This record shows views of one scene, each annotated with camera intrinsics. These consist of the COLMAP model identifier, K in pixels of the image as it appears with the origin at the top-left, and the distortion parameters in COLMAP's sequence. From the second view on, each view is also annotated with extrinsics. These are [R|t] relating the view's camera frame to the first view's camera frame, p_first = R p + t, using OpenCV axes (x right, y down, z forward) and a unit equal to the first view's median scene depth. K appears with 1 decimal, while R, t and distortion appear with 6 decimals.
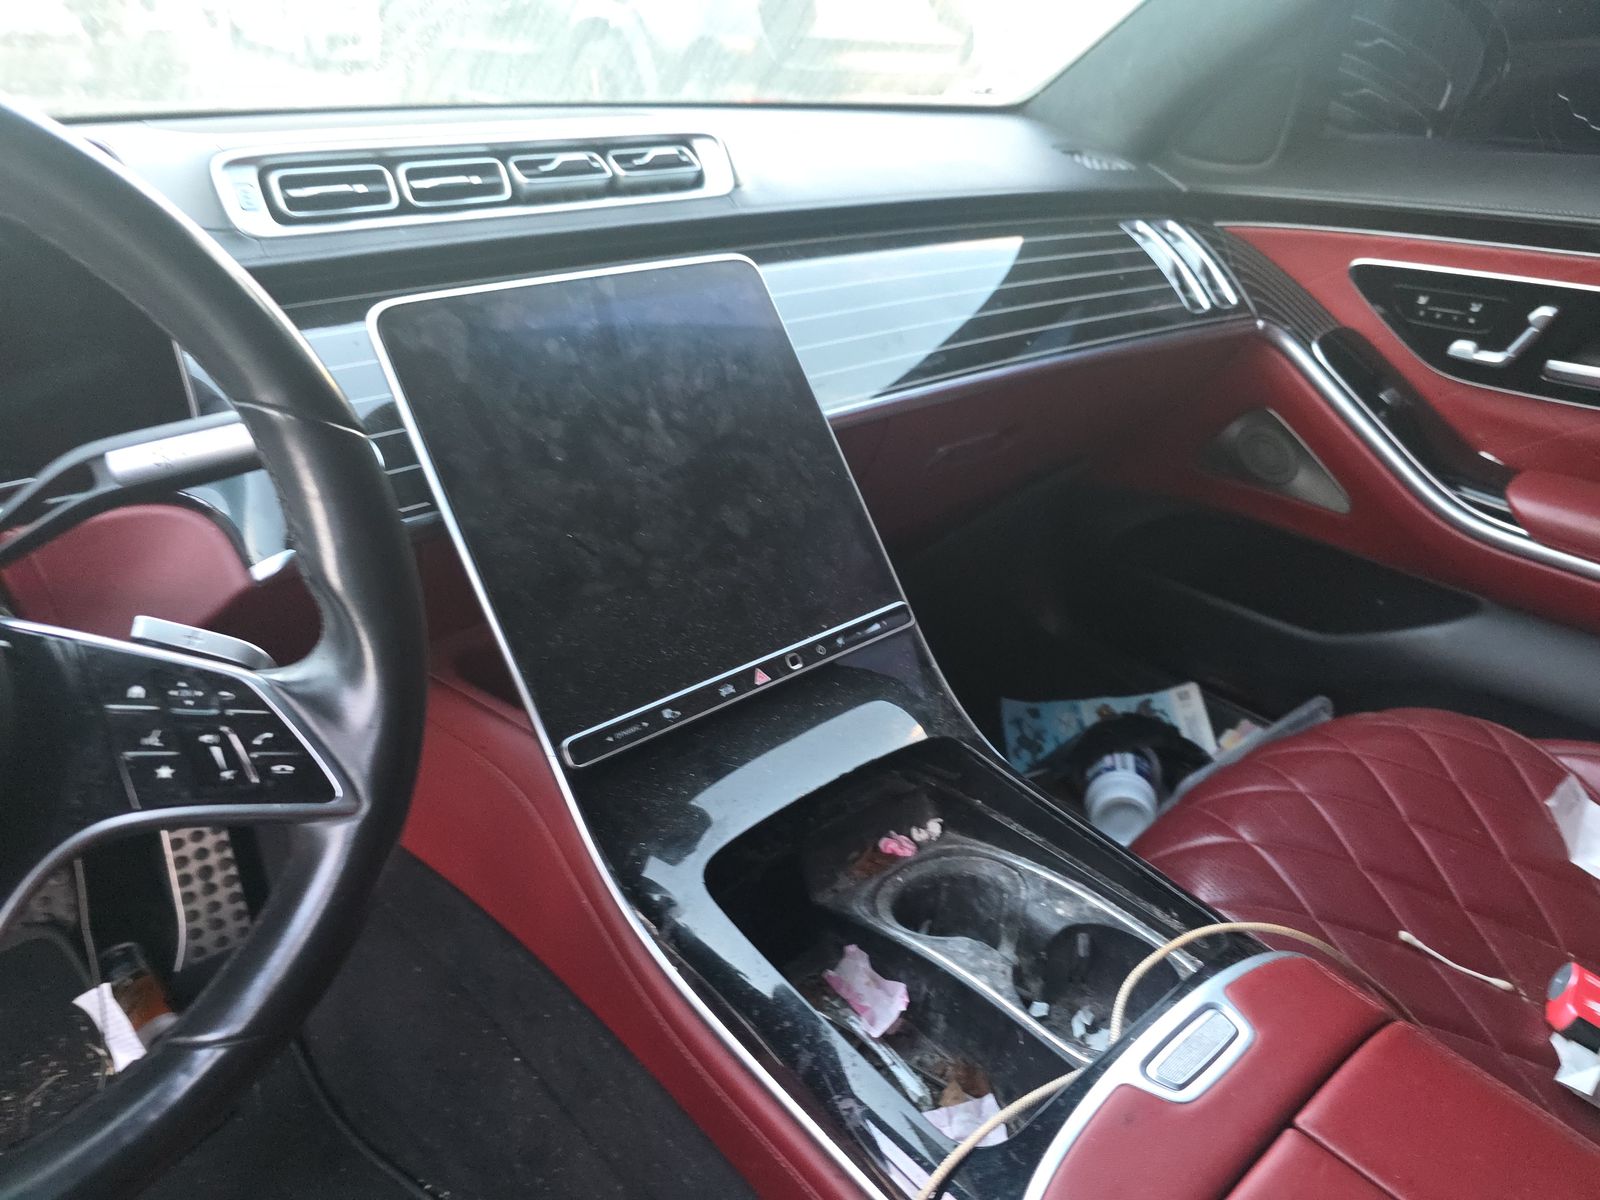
lens RADIAL K [[1105.1, 0, 807.3], [0, 1105.1, 613.8], [0, 0, 1]] dist [0.045989, -0.029978]
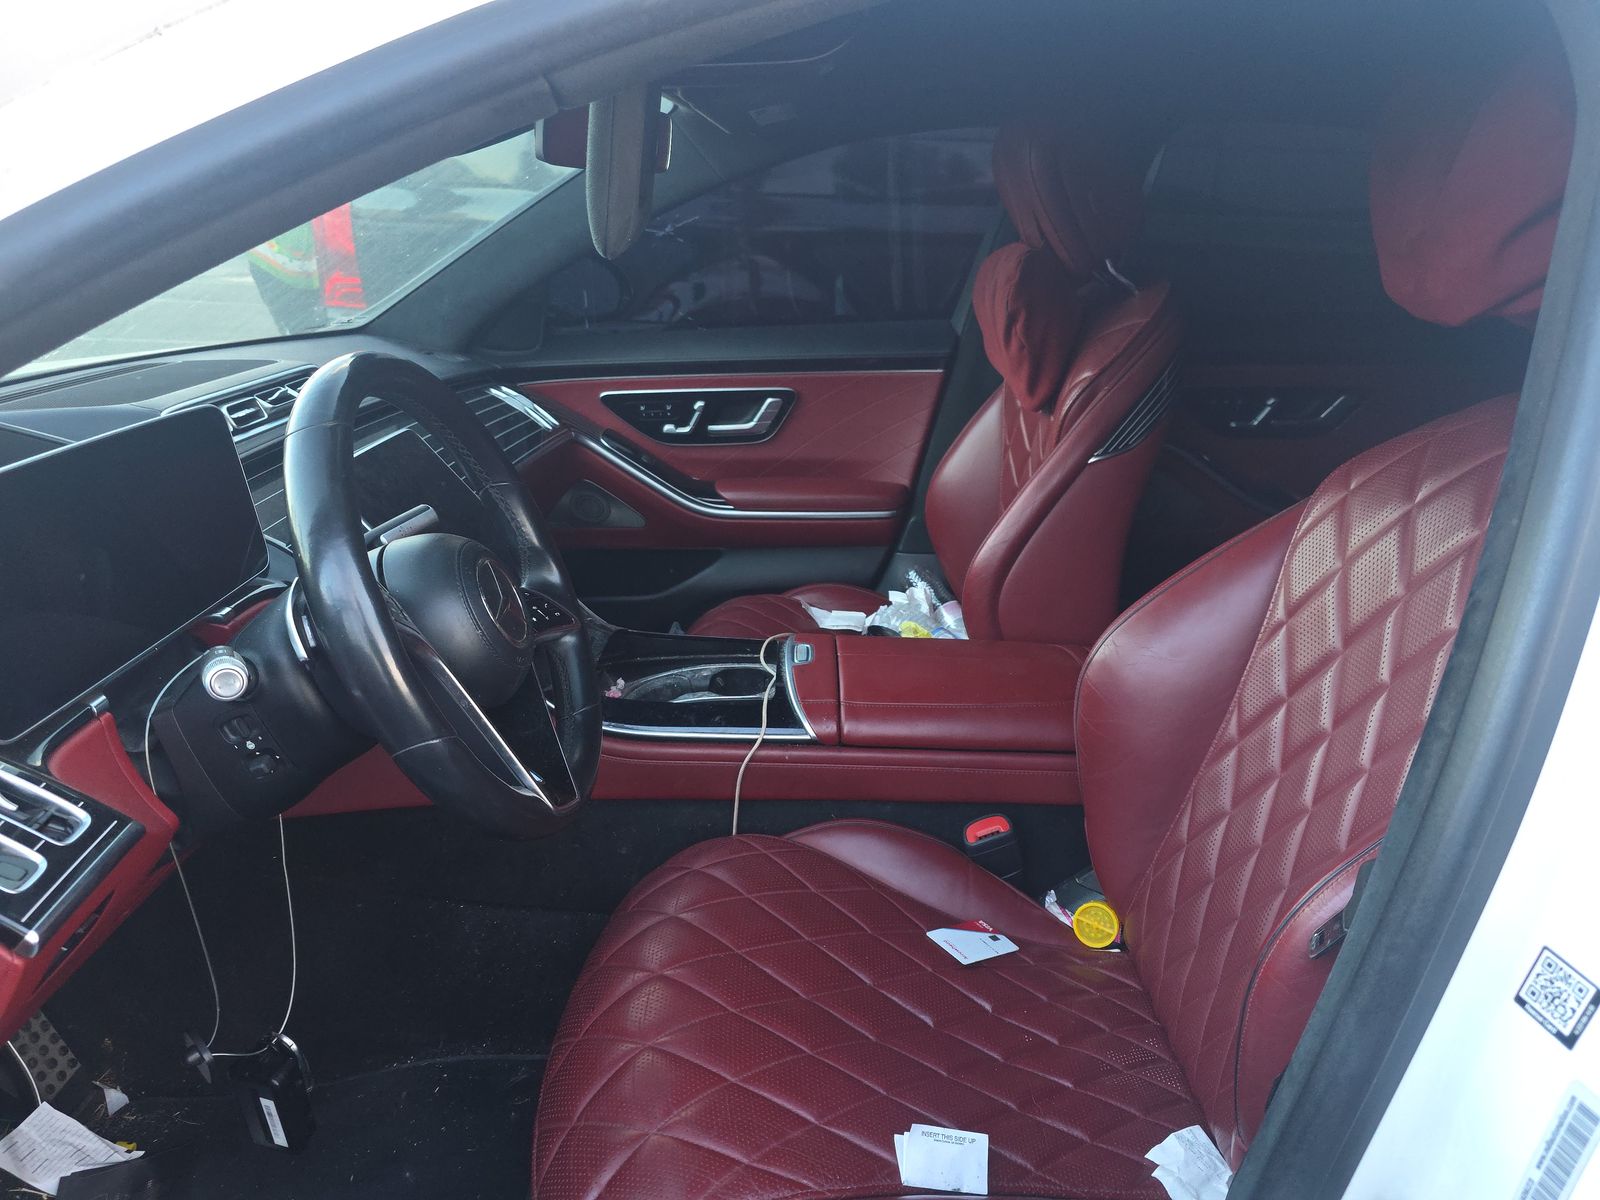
lens RADIAL K [[1105.1, 0, 807.3], [0, 1105.1, 613.8], [0, 0, 1]] dist [0.045989, -0.029978]
pose [[0.651248, -0.275327, 0.707157, -0.706597], [0.369551, 0.928965, 0.021352, 0.110122], [-0.662803, 0.247425, 0.706734, -0.439404]]
